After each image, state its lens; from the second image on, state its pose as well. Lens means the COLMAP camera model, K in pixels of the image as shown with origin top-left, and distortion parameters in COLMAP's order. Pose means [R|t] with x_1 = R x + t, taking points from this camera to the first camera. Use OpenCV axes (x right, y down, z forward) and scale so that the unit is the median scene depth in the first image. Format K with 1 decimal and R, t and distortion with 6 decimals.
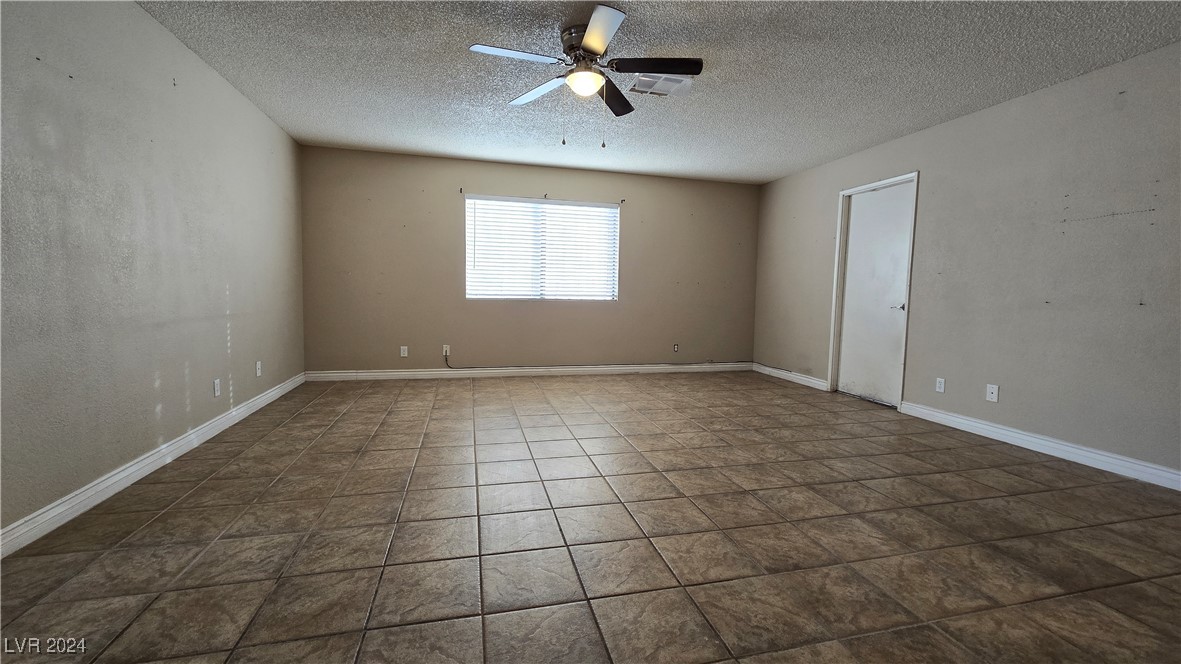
lens RADIAL K [[480.1, 0, 592.2], [0, 480.1, 338.3], [0, 0, 1]] dist [-0.006164, 0.001010]
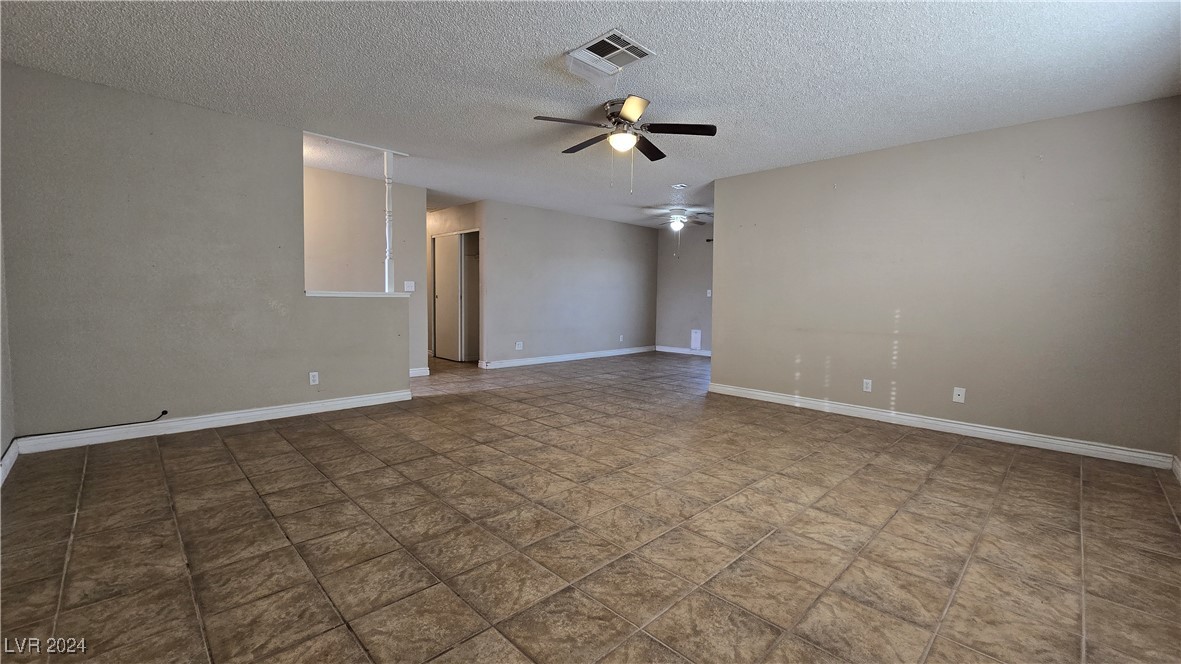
lens RADIAL K [[480.1, 0, 588.0], [0, 480.1, 325.8], [0, 0, 1]] dist [-0.006164, 0.001010]
pose [[-0.868623, -0.006860, -0.495426, 0.765261], [-0.084261, 0.987384, 0.134061, -0.239550], [0.488256, 0.158194, -0.858243, 2.335858]]
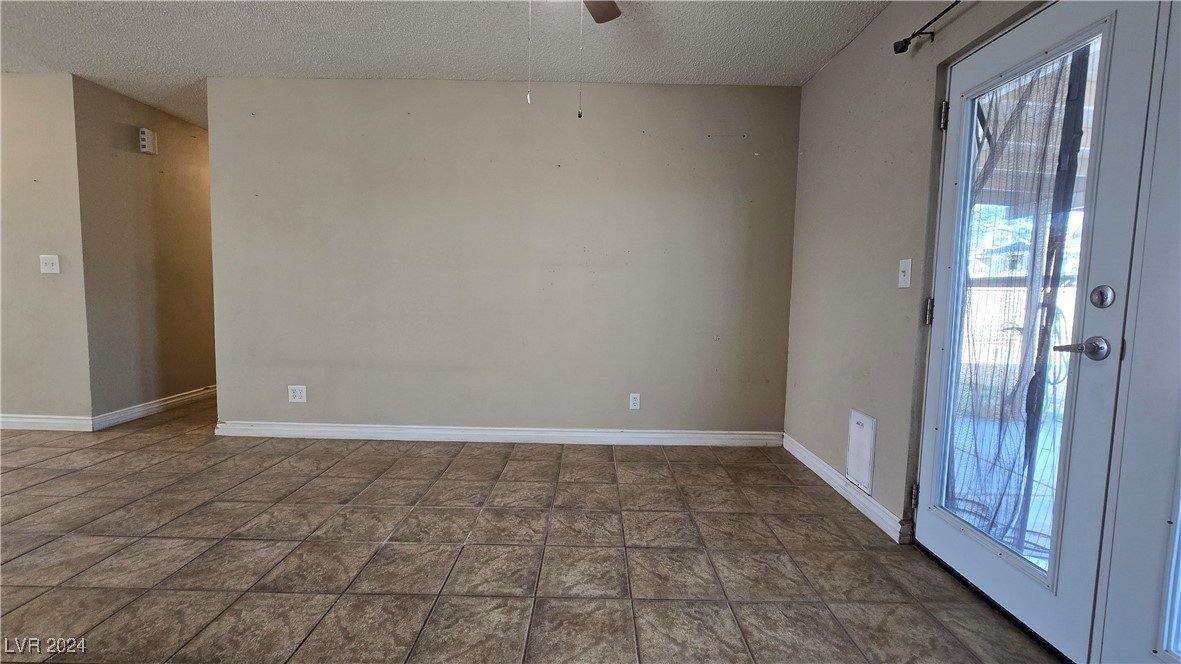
lens RADIAL K [[480.1, 0, 587.8], [0, 480.1, 328.8], [0, 0, 1]] dist [-0.006164, 0.001010]
pose [[-0.966564, -0.065867, 0.247821, -1.493266], [-0.019089, 0.982248, 0.186615, -0.128245], [-0.255713, 0.175645, -0.950663, 0.605833]]
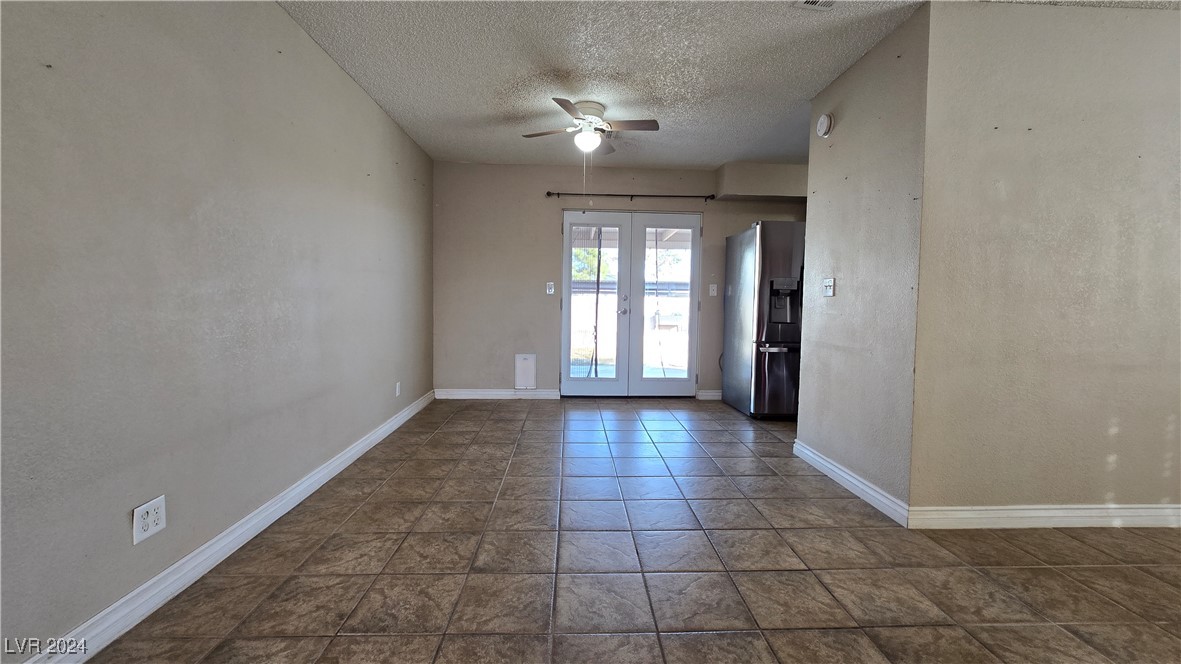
lens RADIAL K [[480.1, 0, 591.3], [0, 480.1, 336.9], [0, 0, 1]] dist [-0.006164, 0.001010]
pose [[-0.209325, 0.049225, -0.976606, 0.143464], [-0.112701, 0.990862, 0.074099, -0.039355], [0.971330, 0.125575, -0.201865, 0.238887]]
